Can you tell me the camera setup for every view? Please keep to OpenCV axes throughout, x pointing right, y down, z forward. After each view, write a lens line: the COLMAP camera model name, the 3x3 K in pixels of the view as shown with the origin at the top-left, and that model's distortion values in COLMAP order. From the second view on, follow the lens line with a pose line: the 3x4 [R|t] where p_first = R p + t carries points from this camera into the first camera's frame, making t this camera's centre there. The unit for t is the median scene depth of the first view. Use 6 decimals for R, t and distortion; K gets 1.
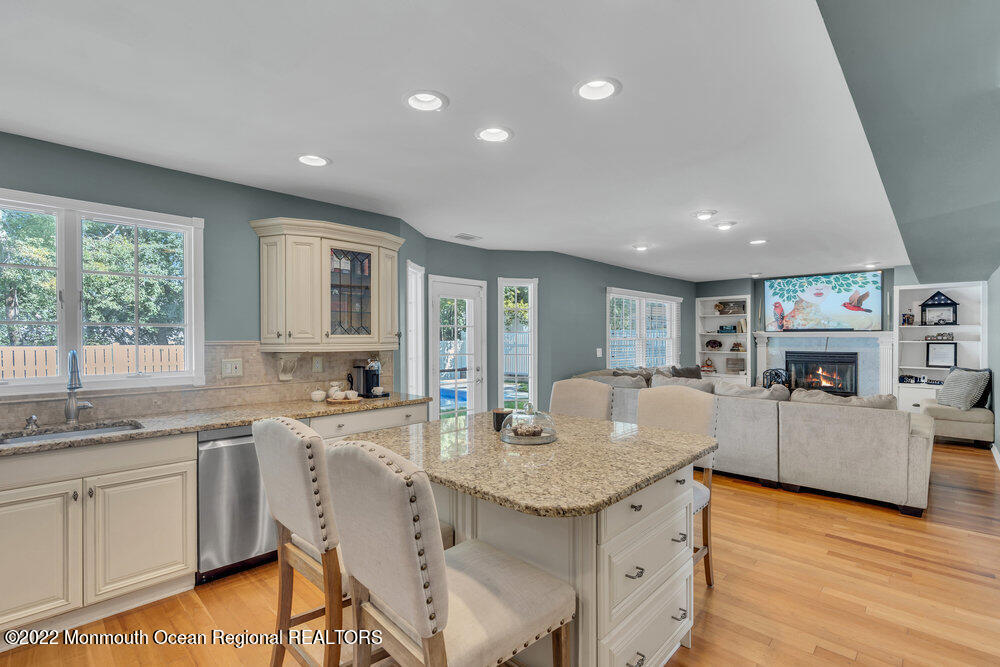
lens RADIAL K [[462.3, 0, 489.0], [0, 462.3, 340.2], [0, 0, 1]] dist [-0.007170, 0.000874]
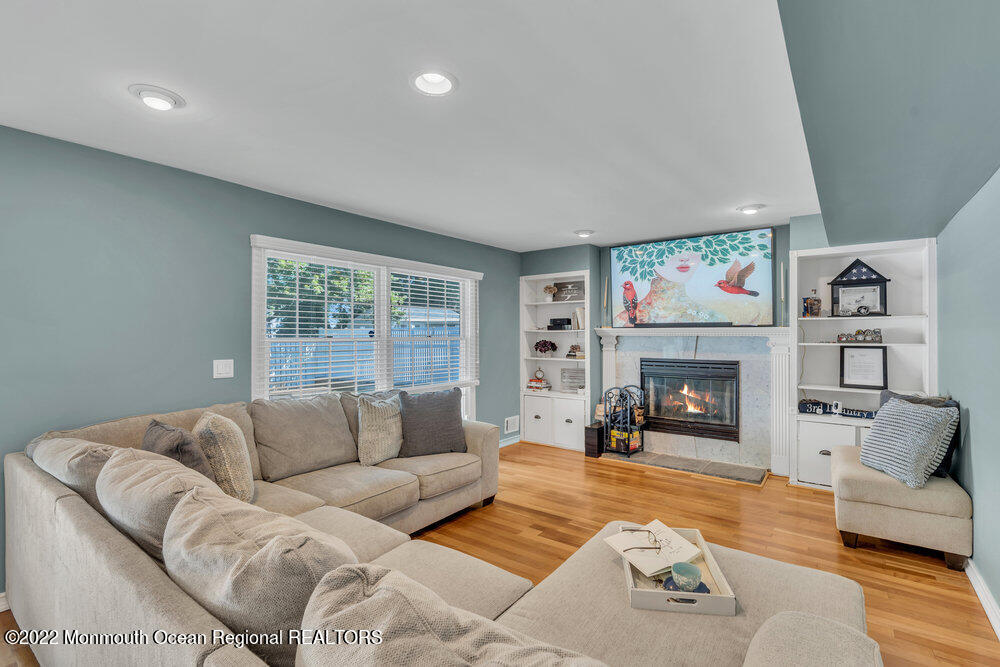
lens RADIAL K [[462.3, 0, 495.2], [0, 462.3, 332.1], [0, 0, 1]] dist [-0.007170, 0.000874]
pose [[0.992020, 0.002388, 0.126059, 0.292985], [-0.000655, 0.999905, -0.013787, -0.002754], [-0.126080, 0.013595, 0.991927, 0.313856]]
